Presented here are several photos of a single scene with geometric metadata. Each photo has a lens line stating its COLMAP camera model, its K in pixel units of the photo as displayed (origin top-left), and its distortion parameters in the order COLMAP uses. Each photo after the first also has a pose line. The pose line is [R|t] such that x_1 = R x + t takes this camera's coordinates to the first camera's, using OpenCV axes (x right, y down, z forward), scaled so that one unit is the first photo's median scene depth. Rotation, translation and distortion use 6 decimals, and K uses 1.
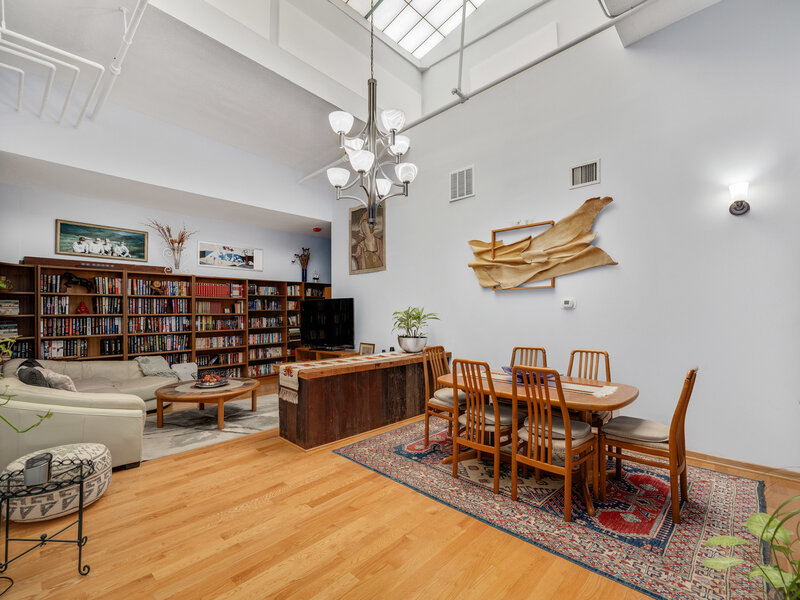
lens RADIAL K [[365.4, 0, 400.0], [0, 365.4, 307.9], [0, 0, 1]] dist [0.001625, -0.001323]
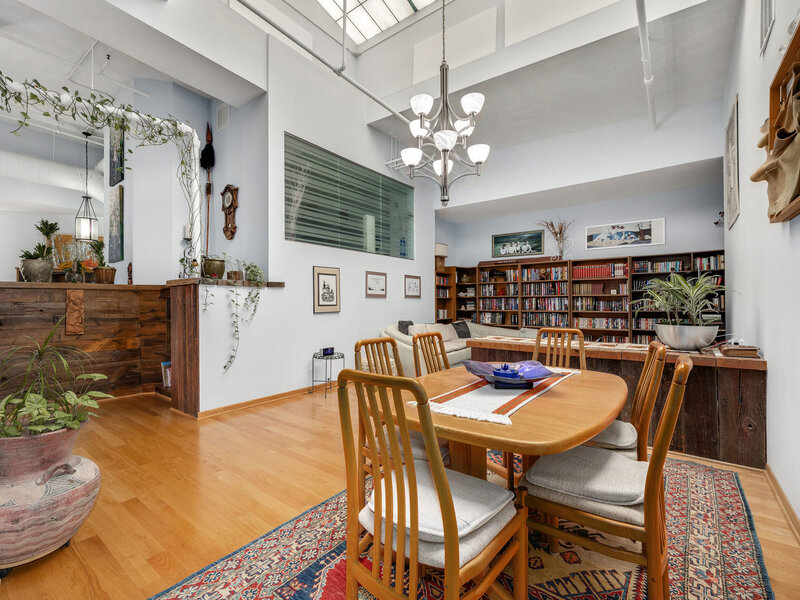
lens RADIAL K [[365.4, 0, 400.5], [0, 365.4, 298.2], [0, 0, 1]] dist [0.001625, -0.001323]
pose [[0.090786, -0.008160, -0.995837, 0.492397], [0.011489, 0.999908, -0.007146, 0.028105], [0.995804, -0.010793, 0.090871, 0.394160]]
